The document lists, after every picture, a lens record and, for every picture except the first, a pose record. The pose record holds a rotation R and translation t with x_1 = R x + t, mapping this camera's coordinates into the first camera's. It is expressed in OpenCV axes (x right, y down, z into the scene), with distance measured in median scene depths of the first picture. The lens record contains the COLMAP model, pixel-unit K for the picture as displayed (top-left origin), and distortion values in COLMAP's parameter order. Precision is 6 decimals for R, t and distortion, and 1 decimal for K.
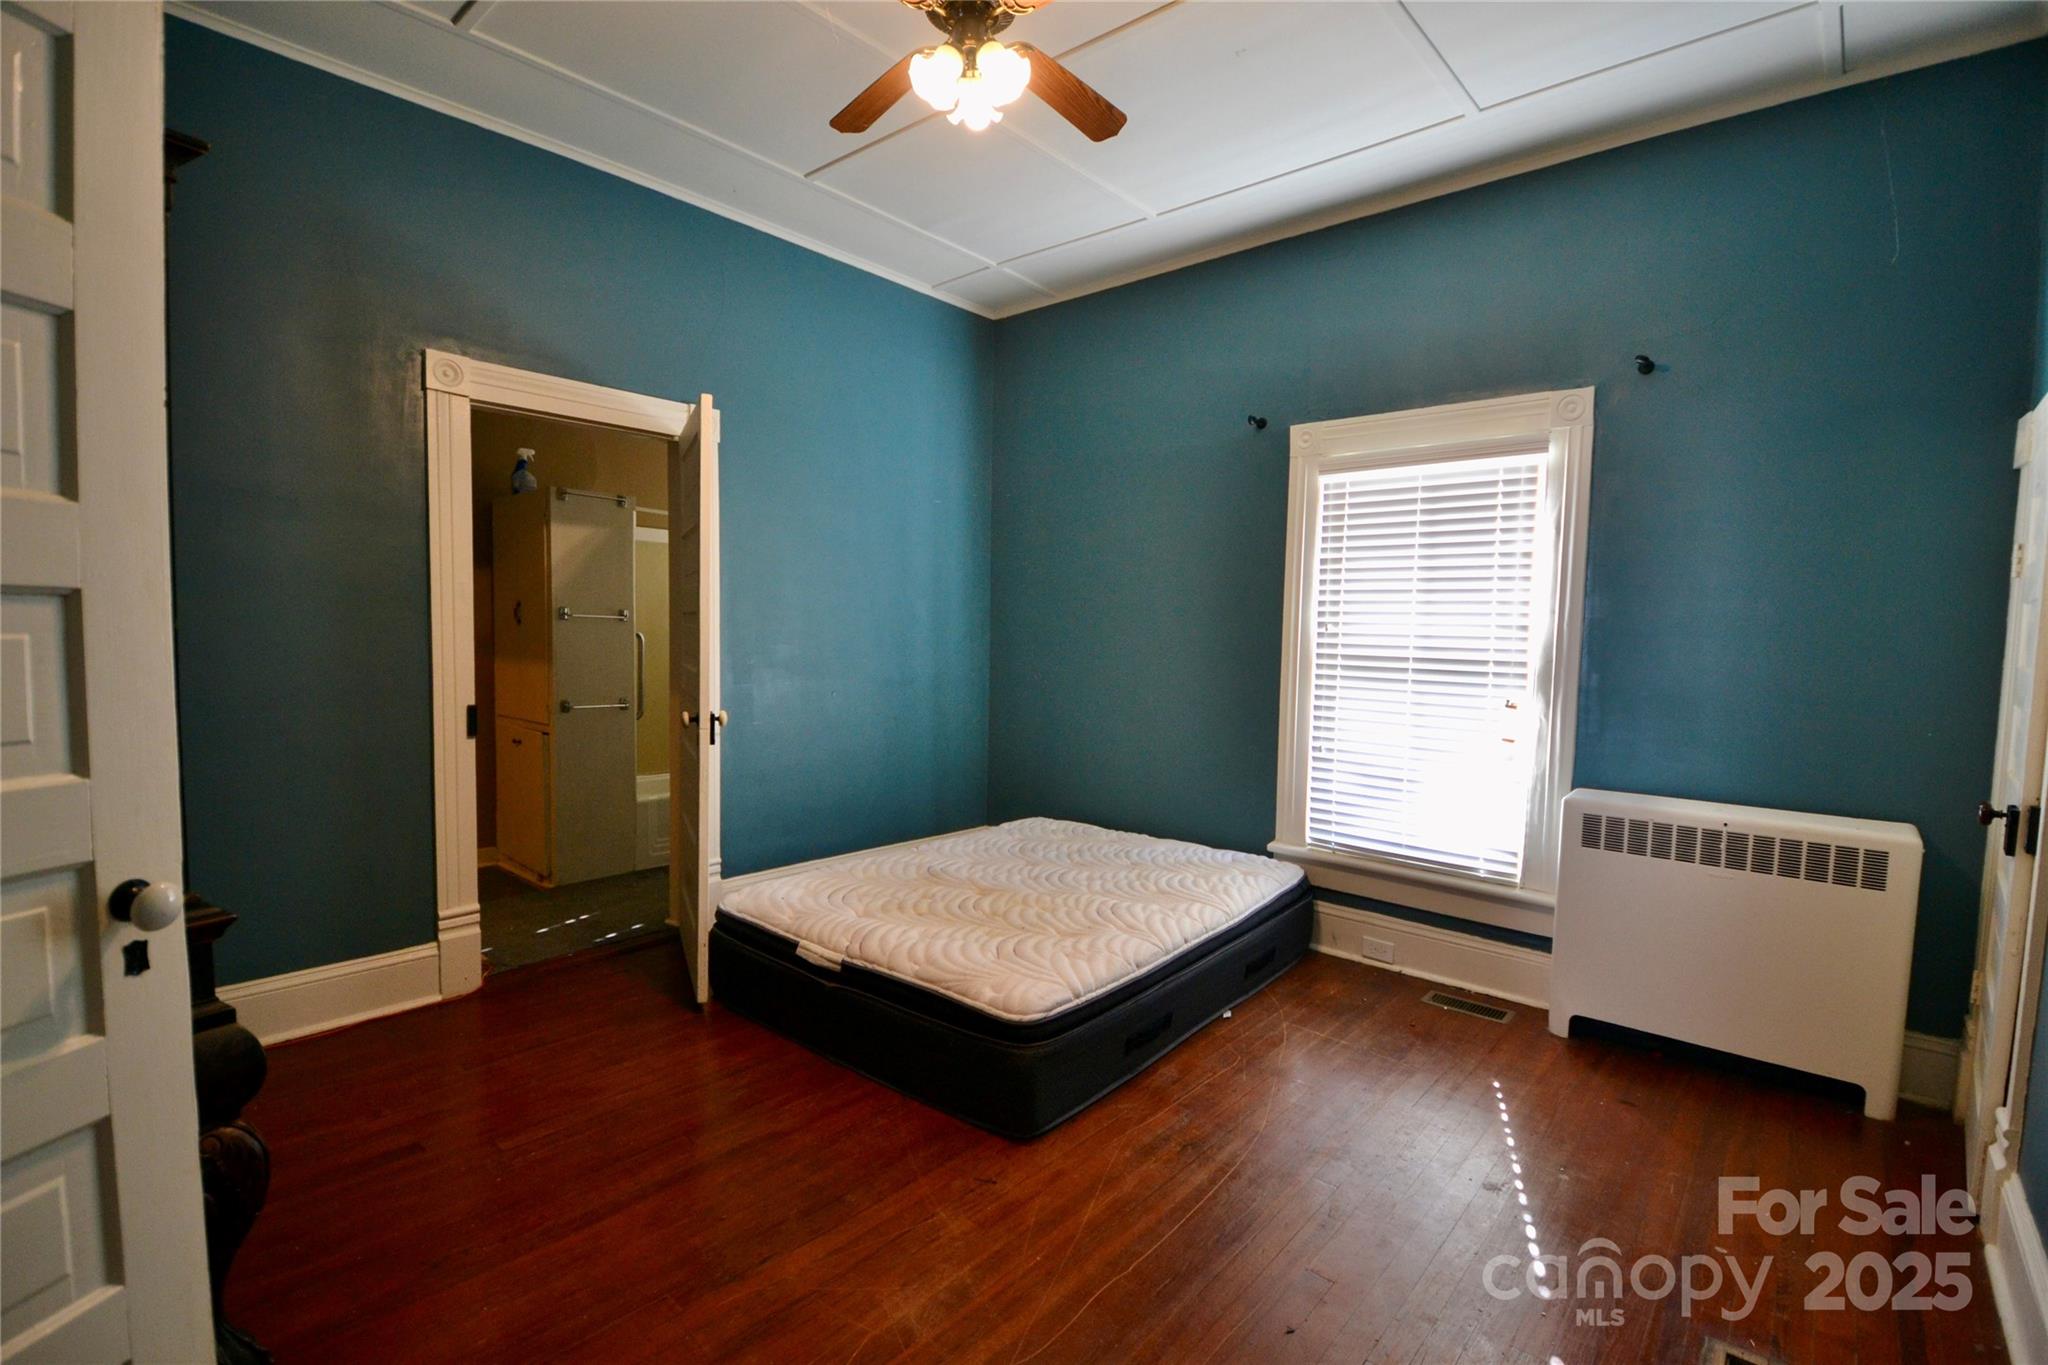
lens RADIAL K [[916.0, 0, 1010.2], [0, 916.0, 685.2], [0, 0, 1]] dist [0.034480, -0.042216]
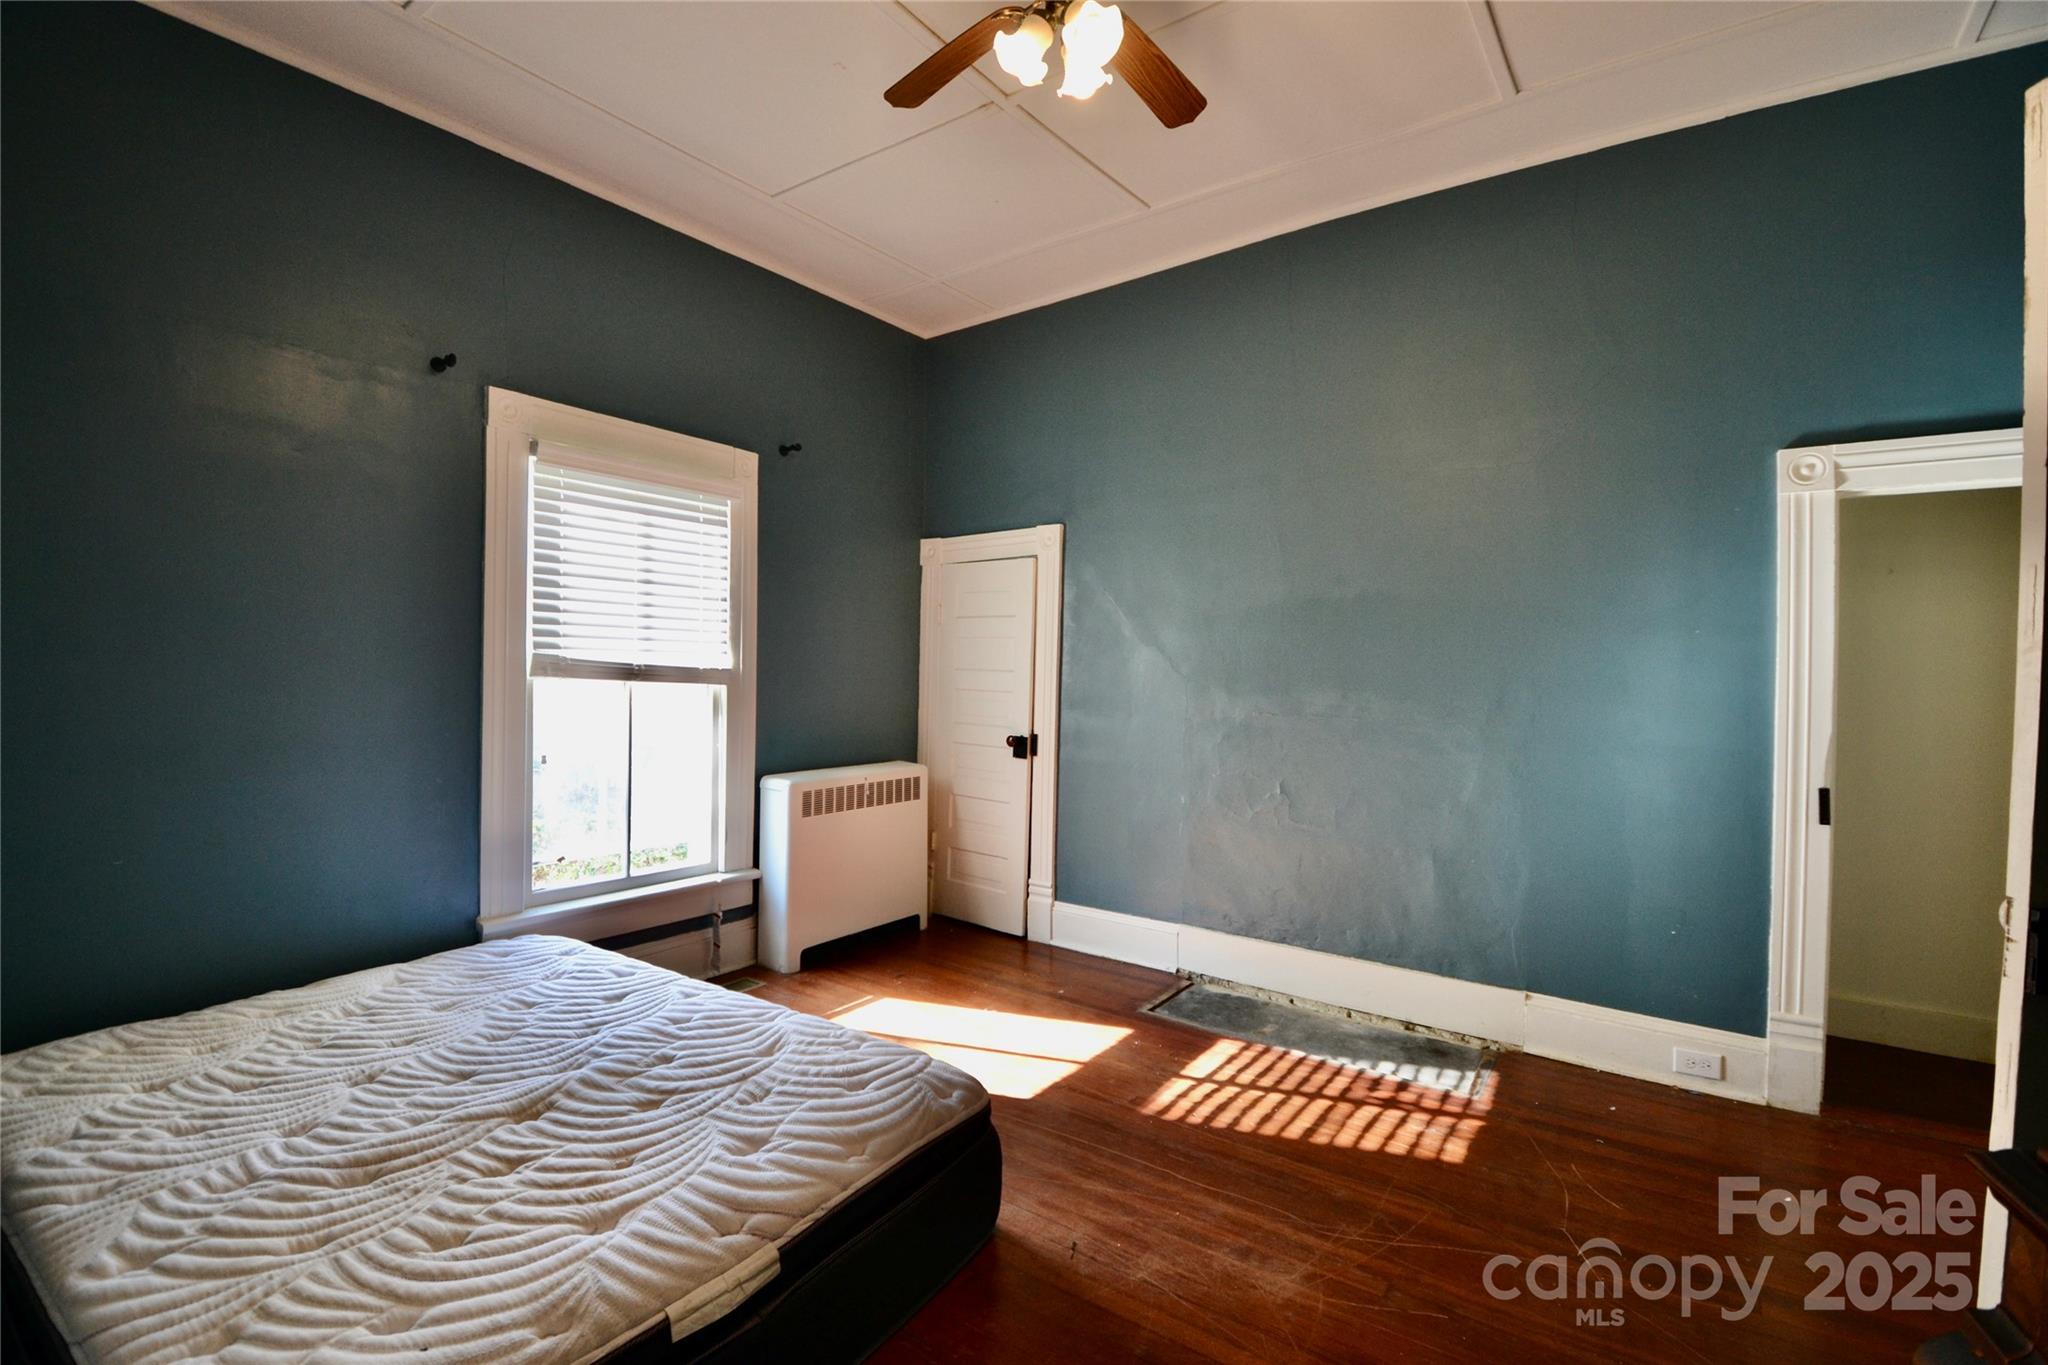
lens RADIAL K [[916.0, 0, 1010.2], [0, 916.0, 685.2], [0, 0, 1]] dist [0.034480, -0.042216]
pose [[-0.091727, -0.042079, 0.994895, -0.715779], [0.047543, 0.997782, 0.046585, -0.058391], [-0.994649, 0.051573, -0.089523, 0.869123]]
